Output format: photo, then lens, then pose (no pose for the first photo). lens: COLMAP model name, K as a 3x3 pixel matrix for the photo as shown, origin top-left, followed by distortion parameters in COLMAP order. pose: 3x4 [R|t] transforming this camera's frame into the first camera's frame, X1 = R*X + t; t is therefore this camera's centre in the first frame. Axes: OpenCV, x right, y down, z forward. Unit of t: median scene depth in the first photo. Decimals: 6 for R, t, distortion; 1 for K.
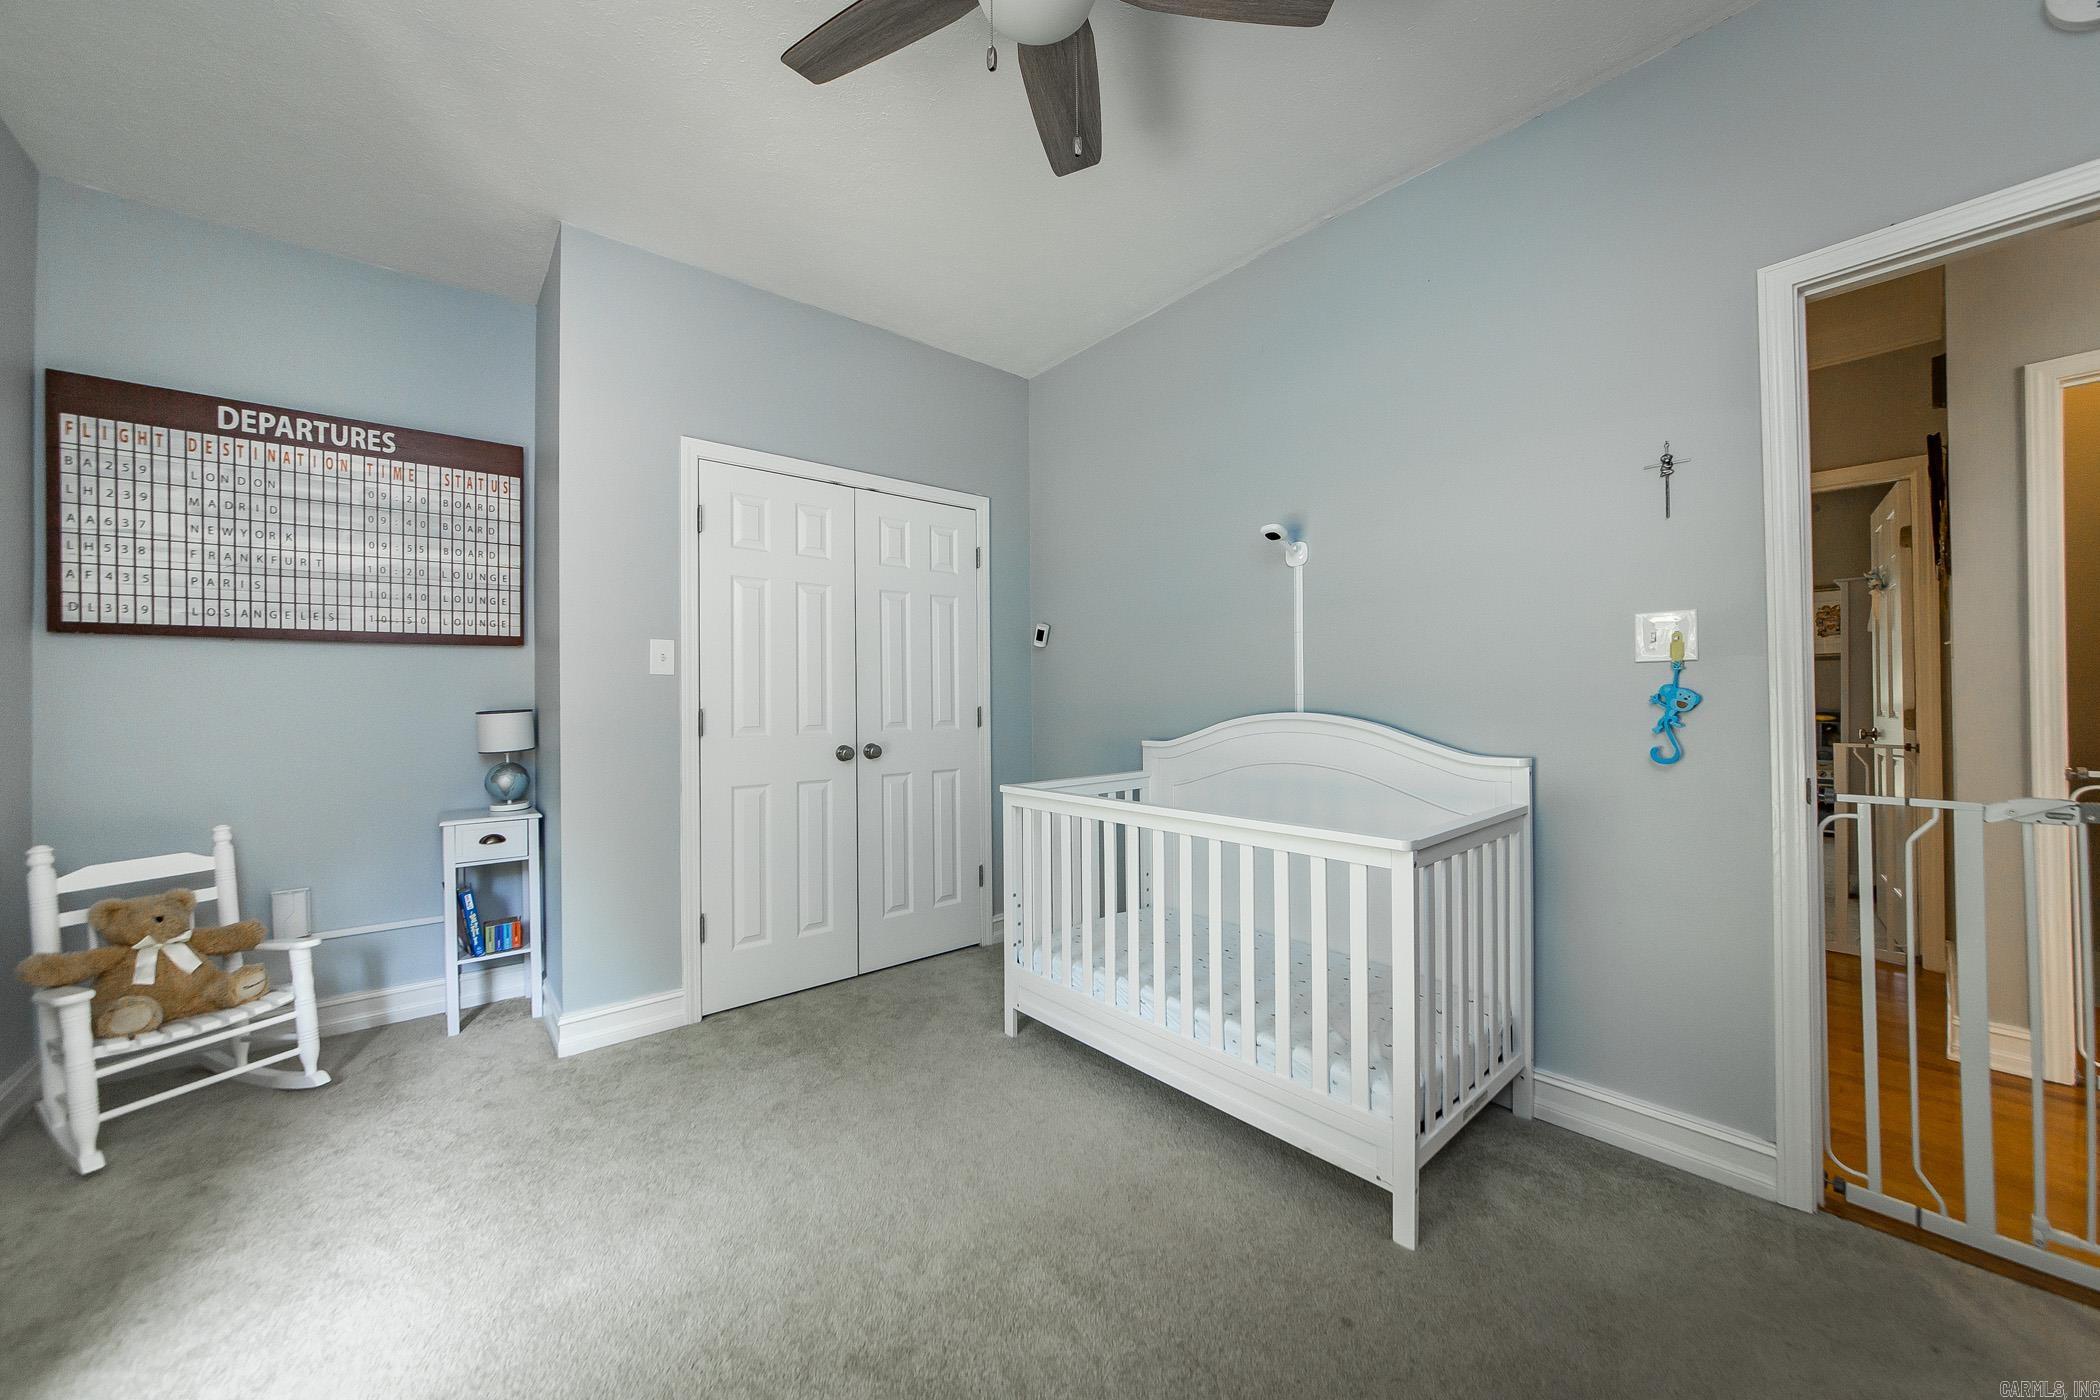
lens RADIAL K [[746.1, 0, 1050.0], [0, 746.1, 700.0], [0, 0, 1]] dist [0.000178, -0.000023]
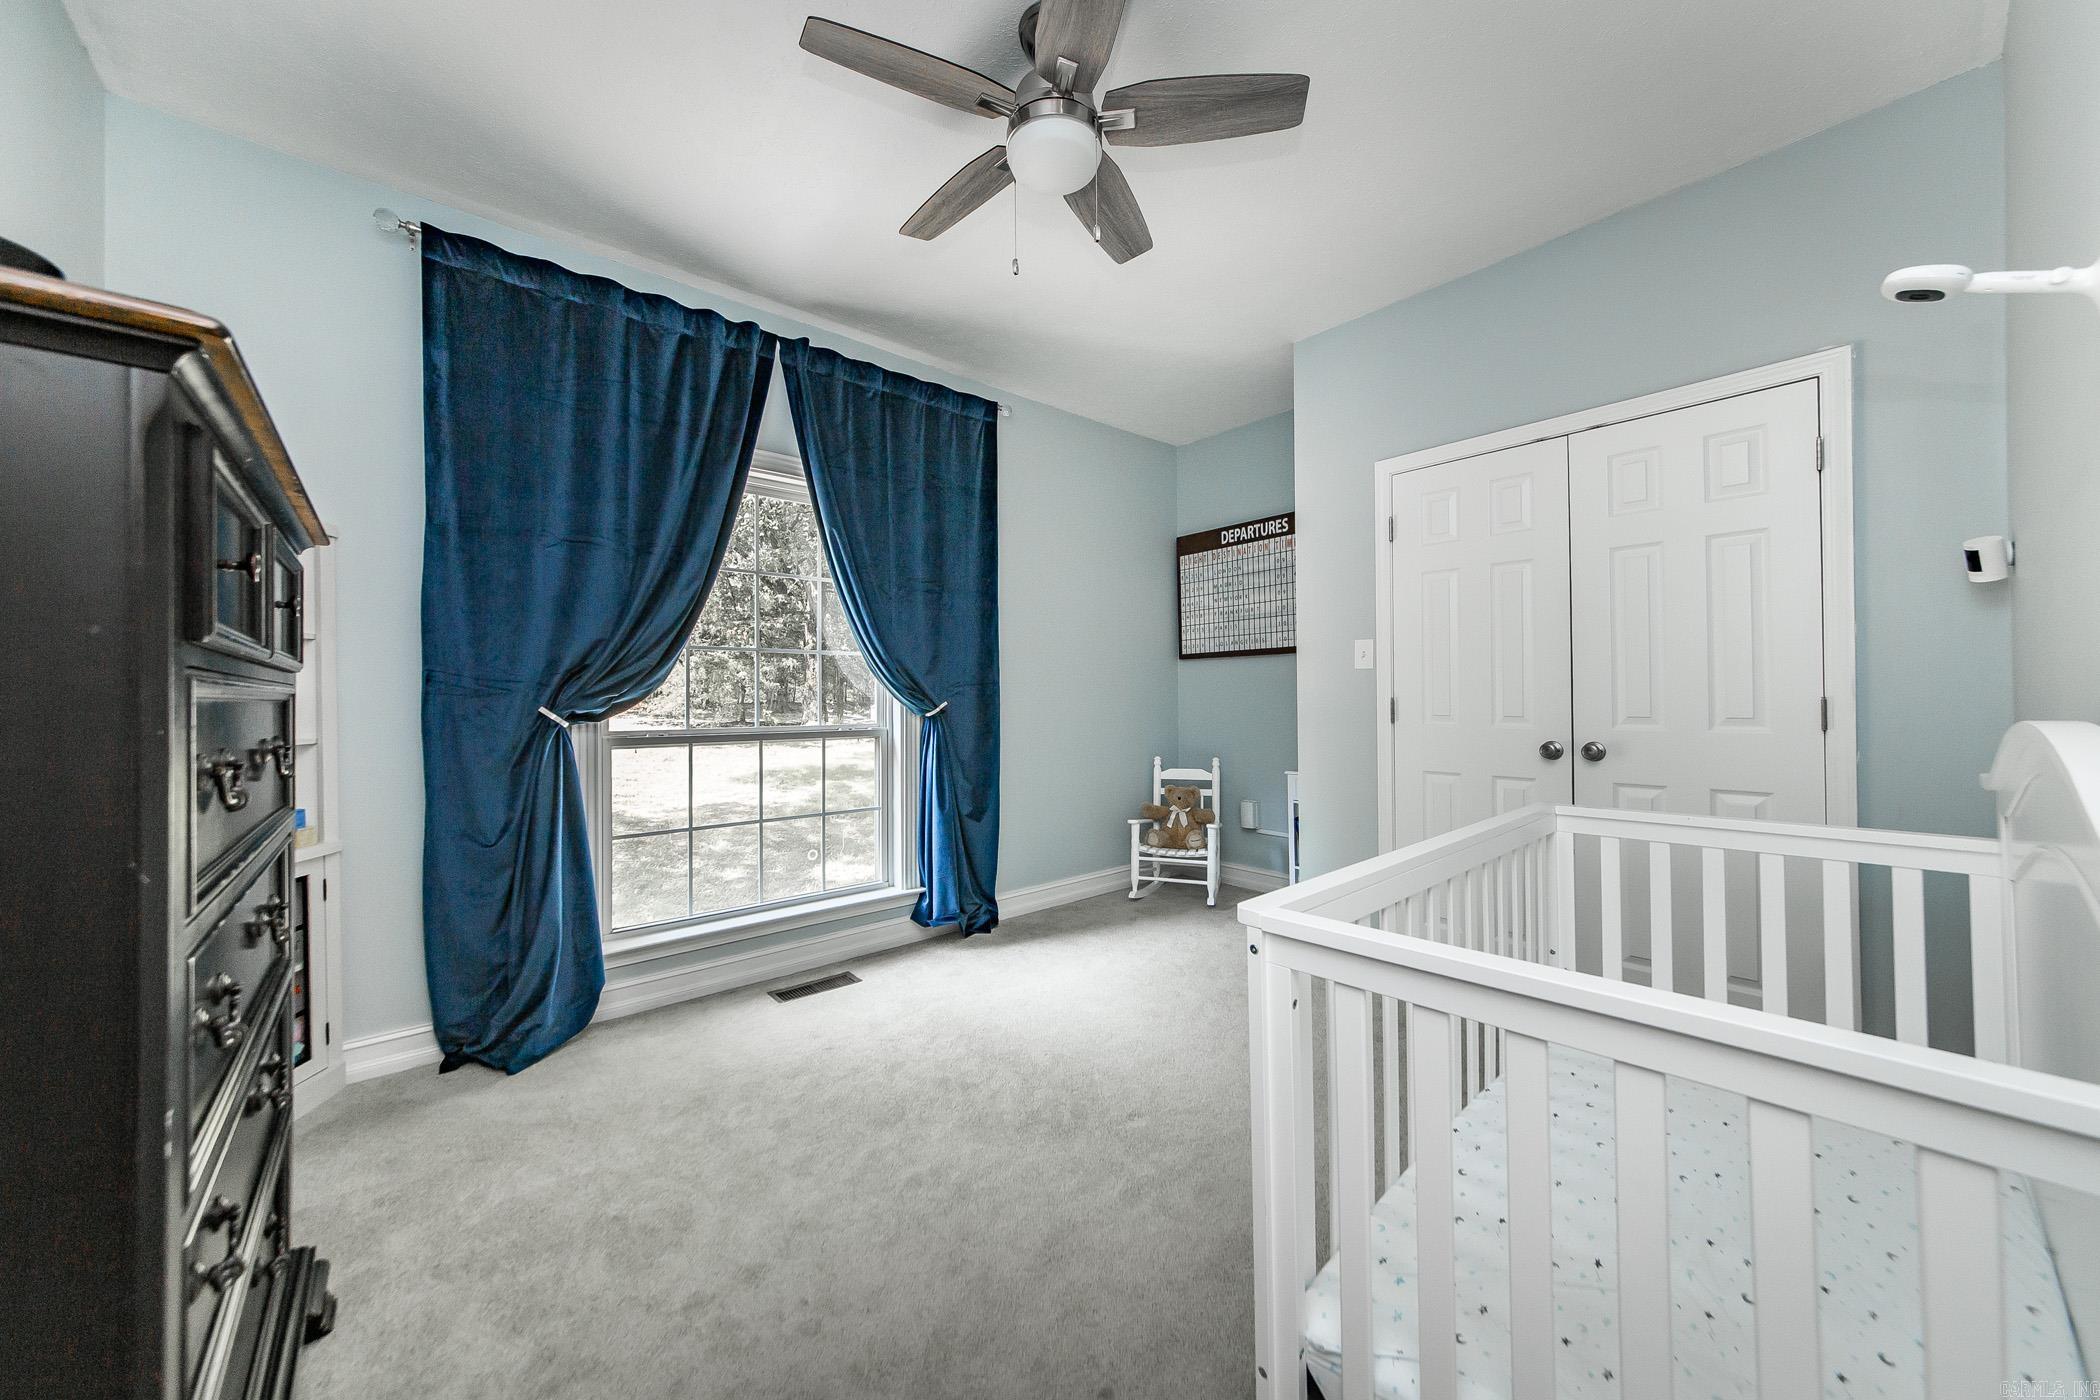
lens RADIAL K [[746.1, 0, 1050.0], [0, 746.1, 700.0], [0, 0, 1]] dist [0.000178, -0.000023]
pose [[0.028747, 0.011548, -0.999520, 0.746248], [0.006272, 0.999911, 0.011733, -0.001829], [0.999567, -0.006606, 0.028672, 0.526976]]
